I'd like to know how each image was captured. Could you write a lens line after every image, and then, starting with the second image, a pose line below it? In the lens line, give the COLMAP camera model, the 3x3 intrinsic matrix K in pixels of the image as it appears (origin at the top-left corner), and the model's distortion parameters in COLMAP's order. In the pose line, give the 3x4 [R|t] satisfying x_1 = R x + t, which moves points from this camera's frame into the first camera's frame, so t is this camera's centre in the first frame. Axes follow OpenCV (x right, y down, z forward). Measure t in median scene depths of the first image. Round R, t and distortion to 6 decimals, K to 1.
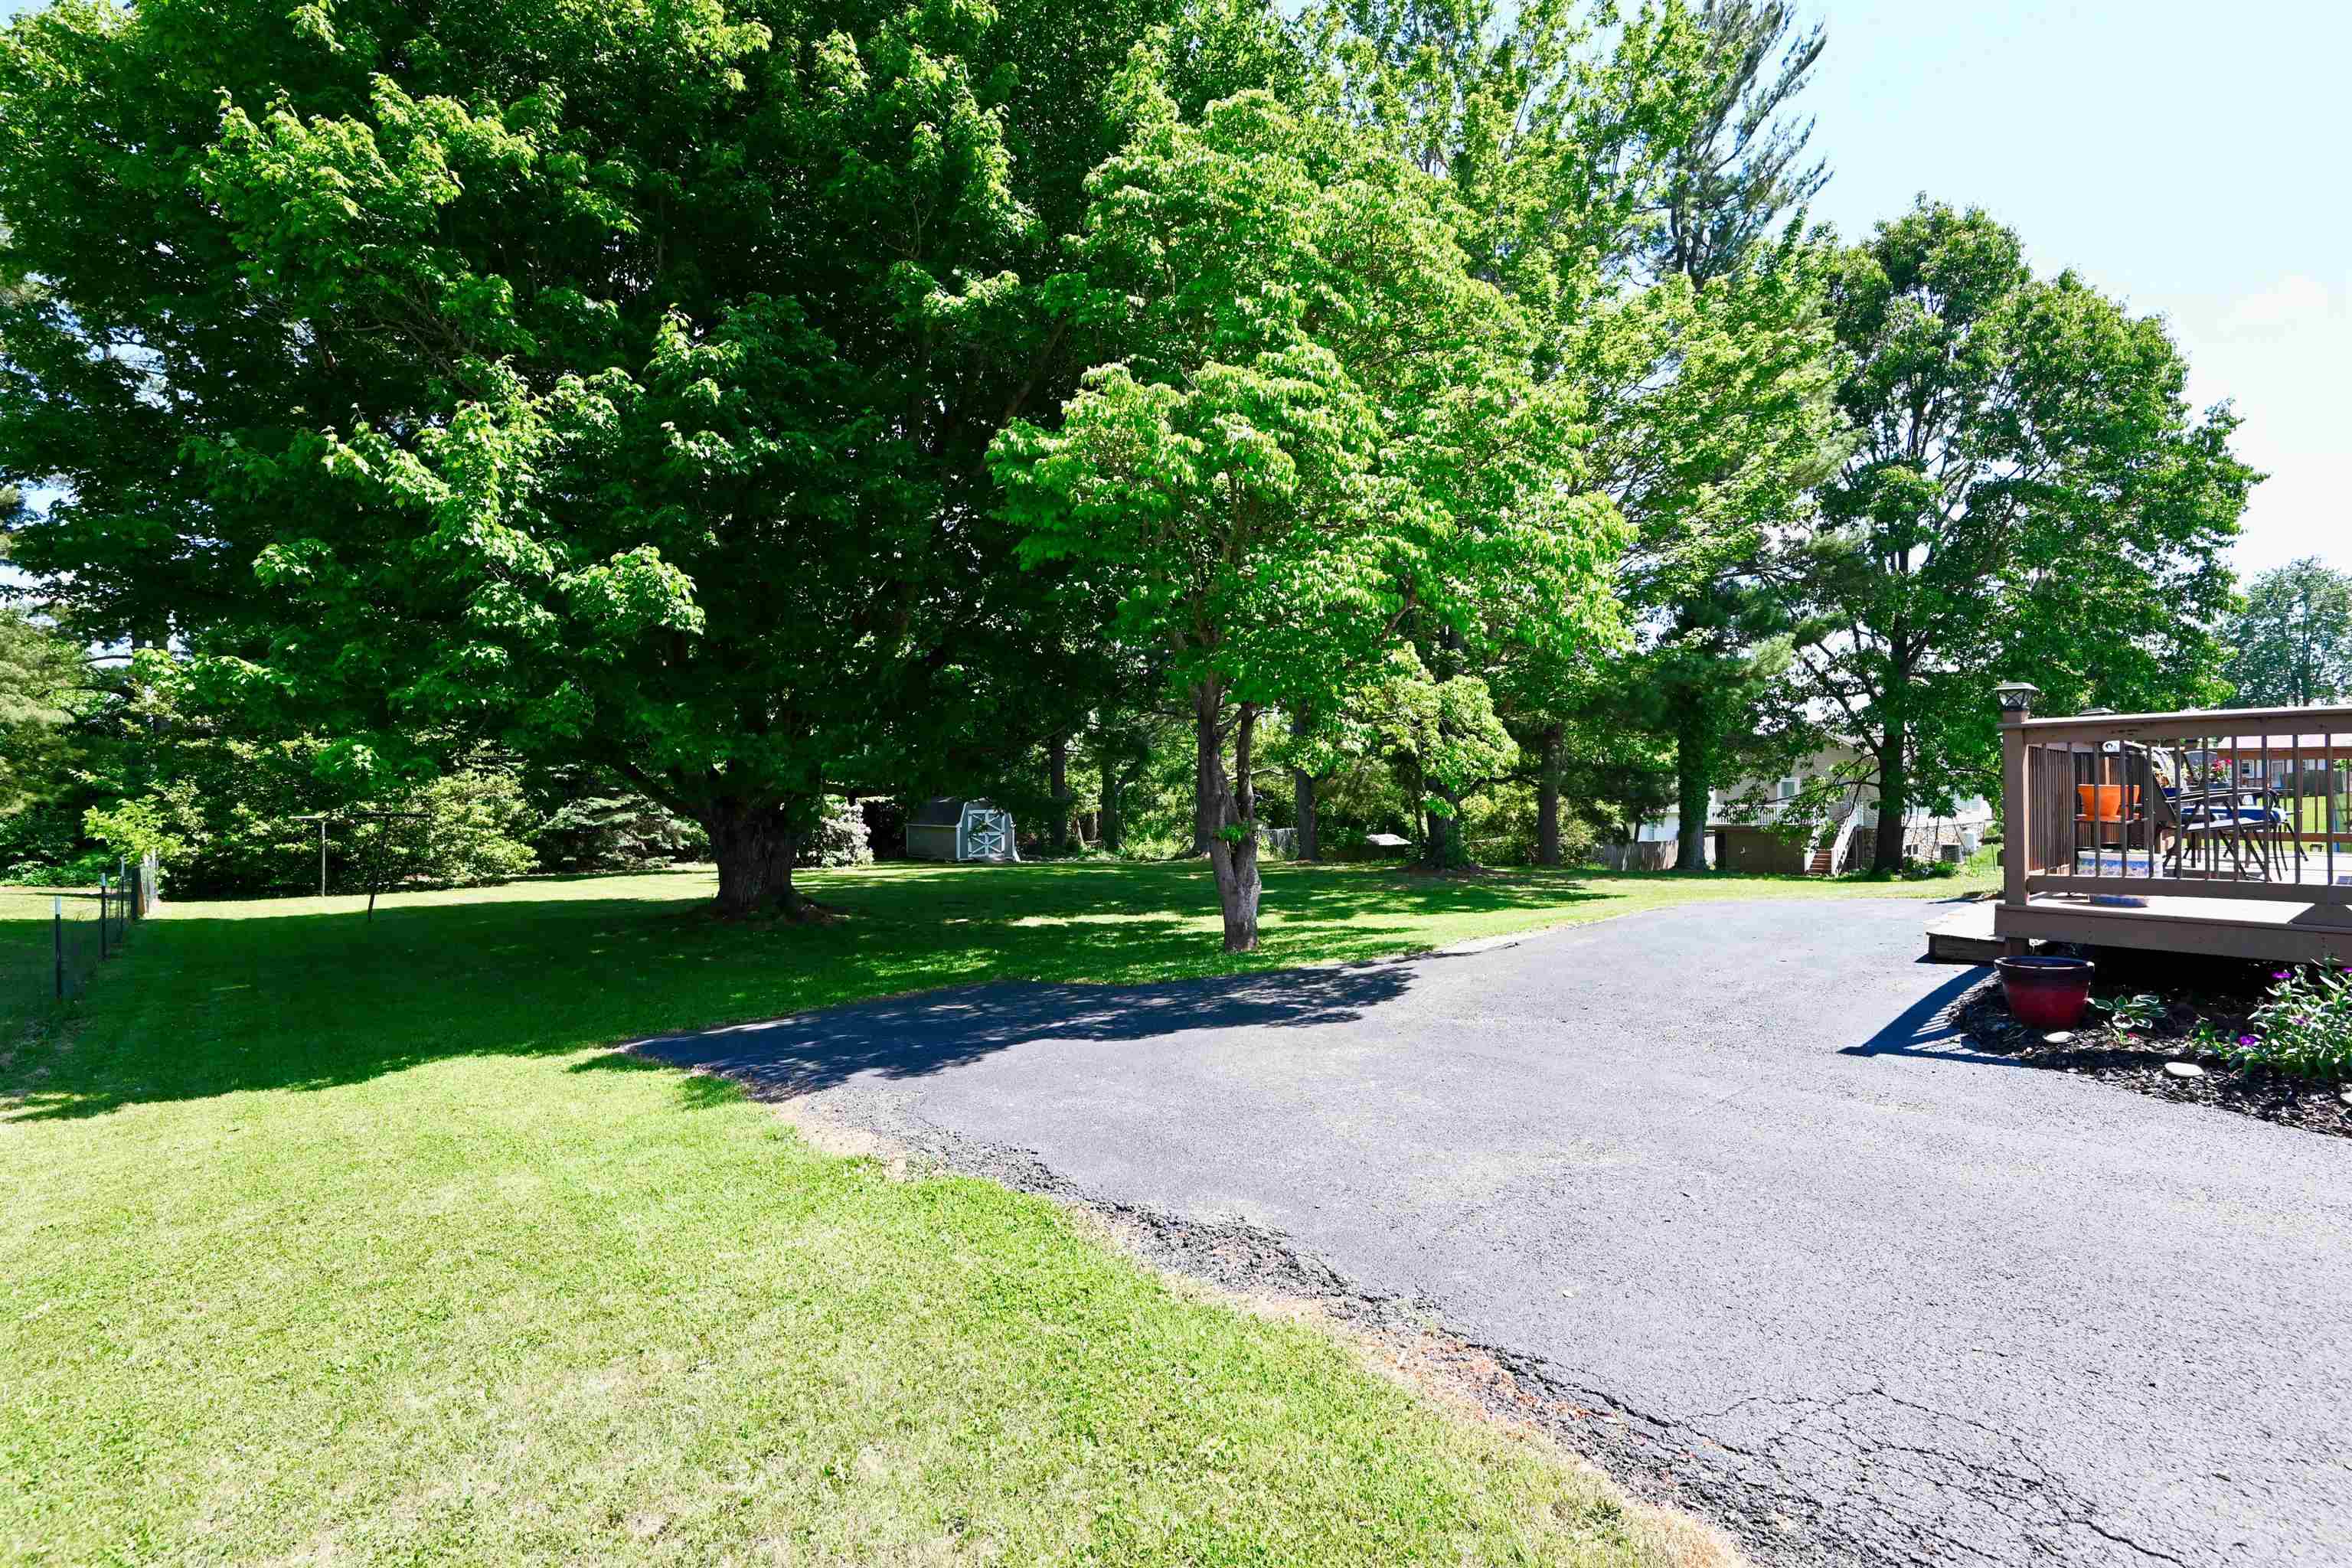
lens RADIAL K [[1114.3, 0, 1175.9], [0, 1114.3, 789.7], [0, 0, 1]] dist [-0.002841, -0.000179]
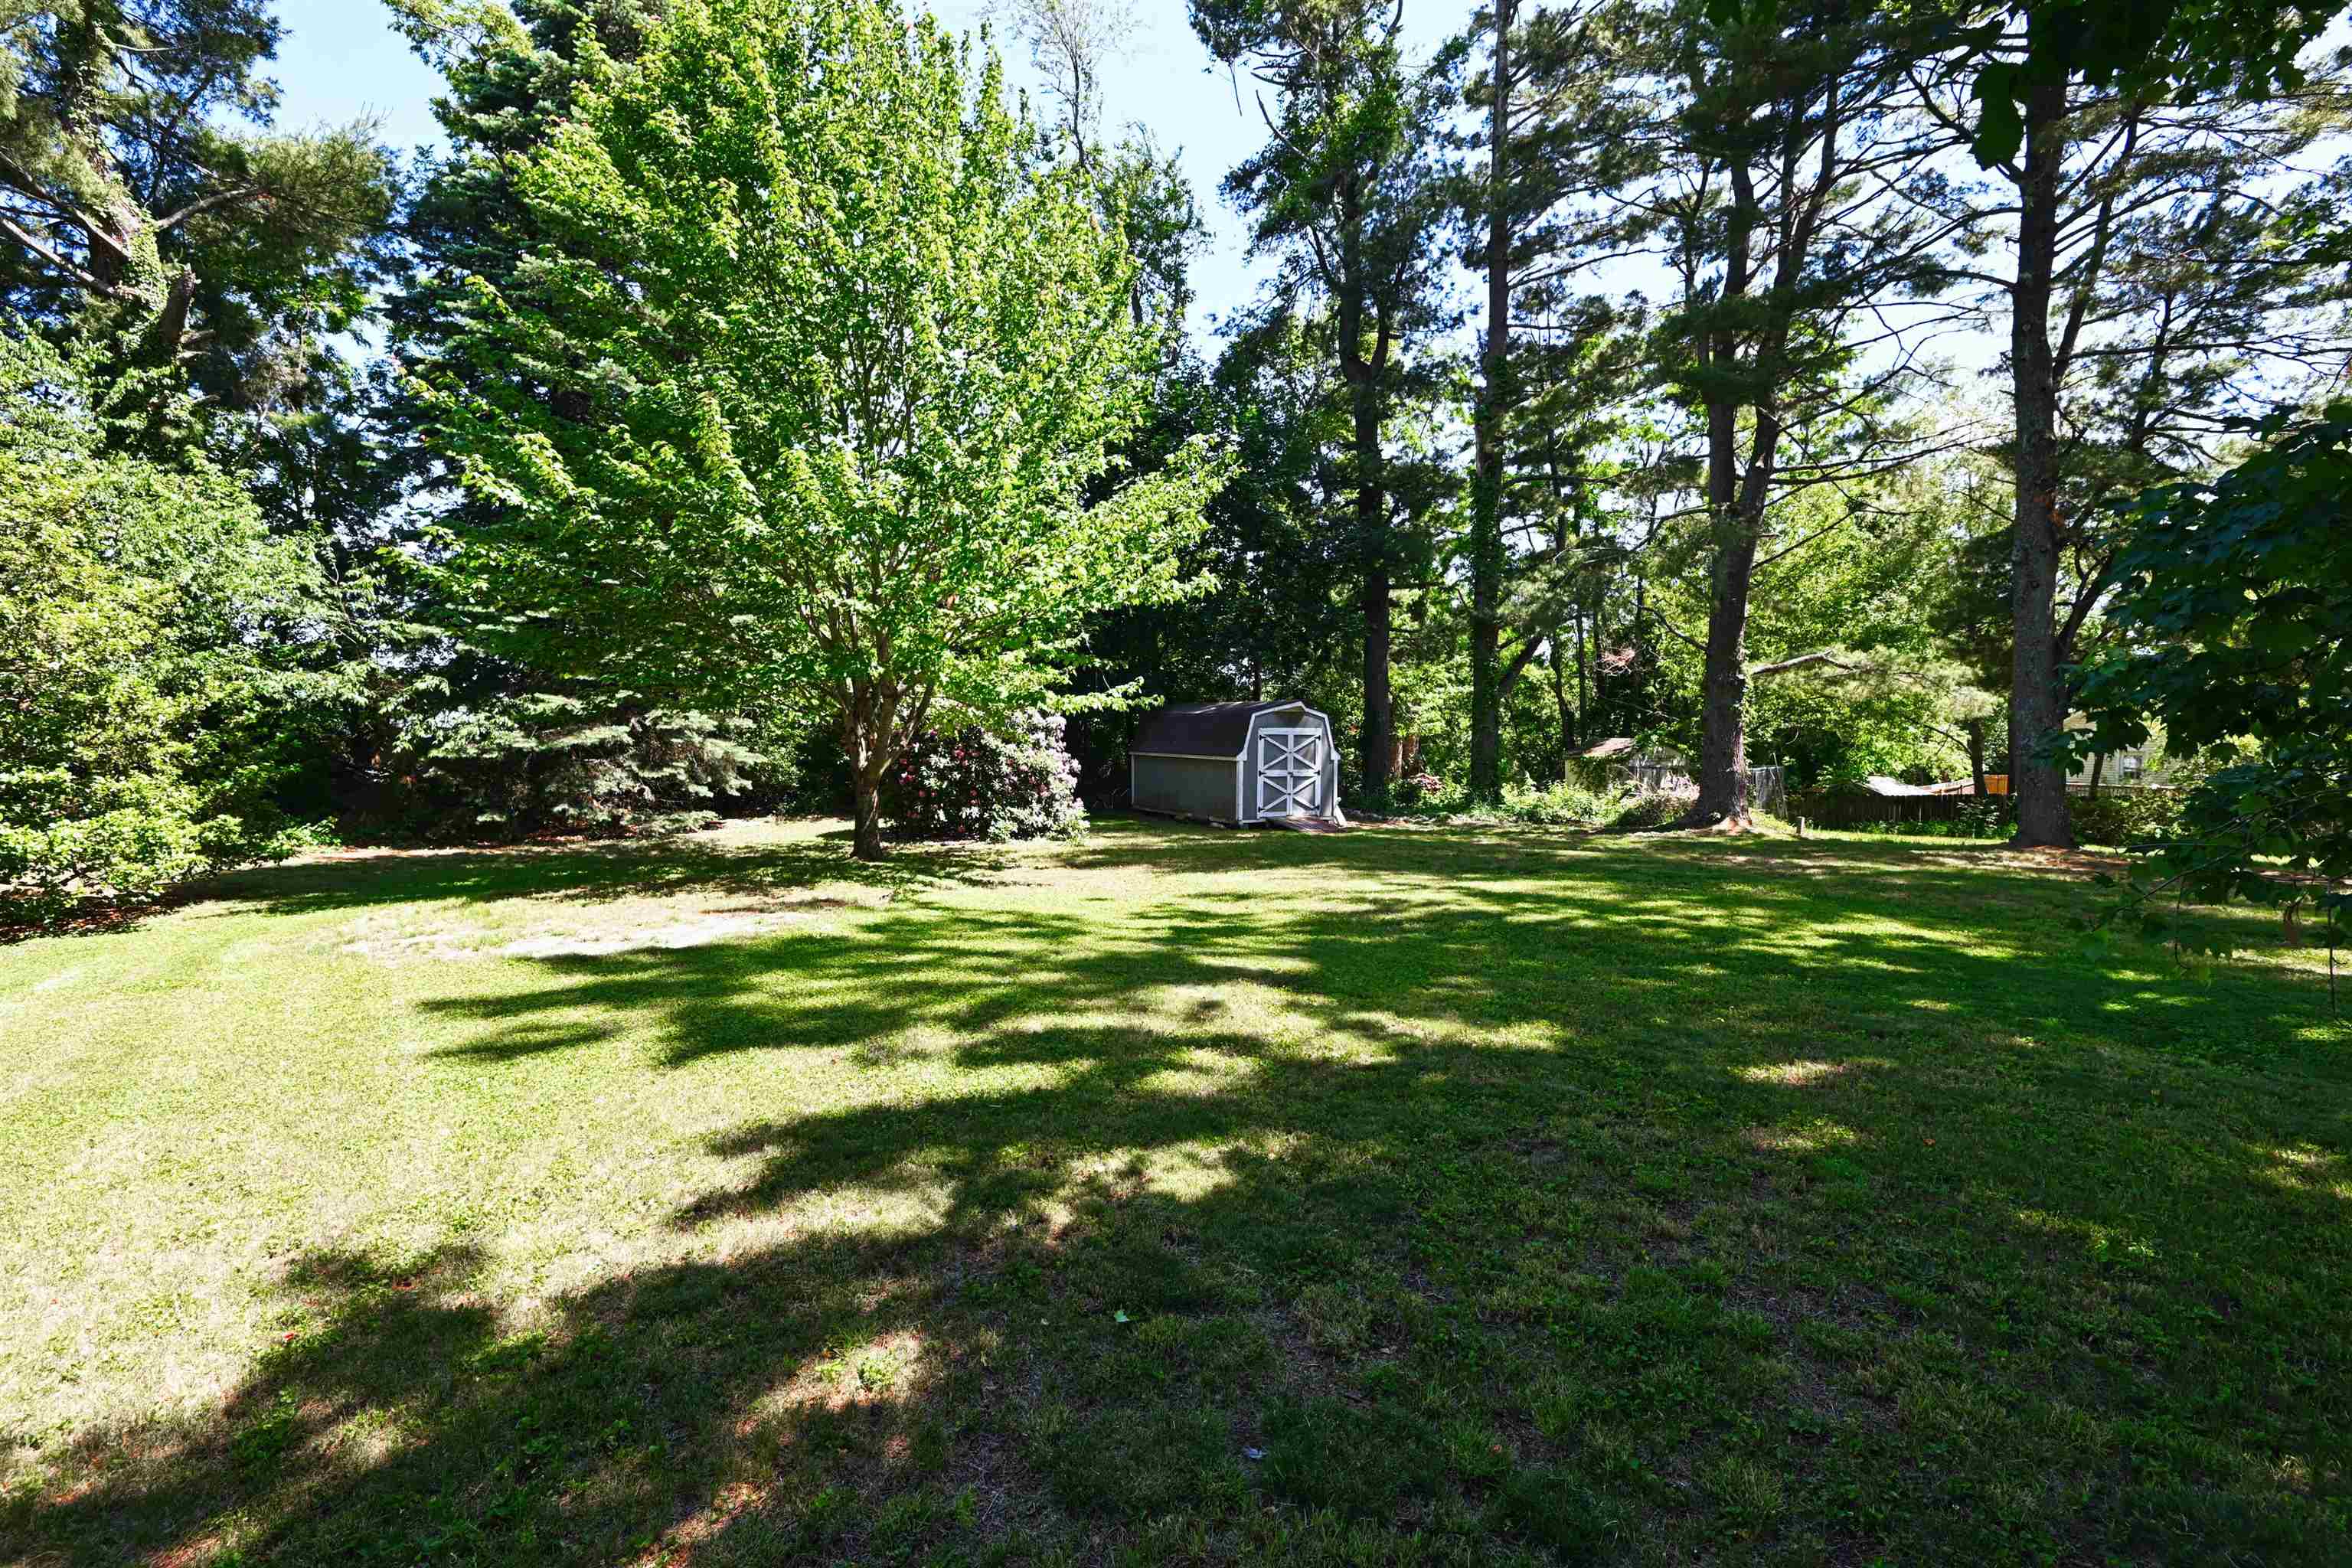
lens RADIAL K [[1114.3, 0, 1175.9], [0, 1114.3, 778.4], [0, 0, 1]] dist [-0.002841, -0.000179]
pose [[0.991940, 0.016059, -0.125690, -0.171751], [-0.008860, 0.998299, 0.057623, 0.012905], [0.126401, -0.056045, 0.990395, 0.514979]]
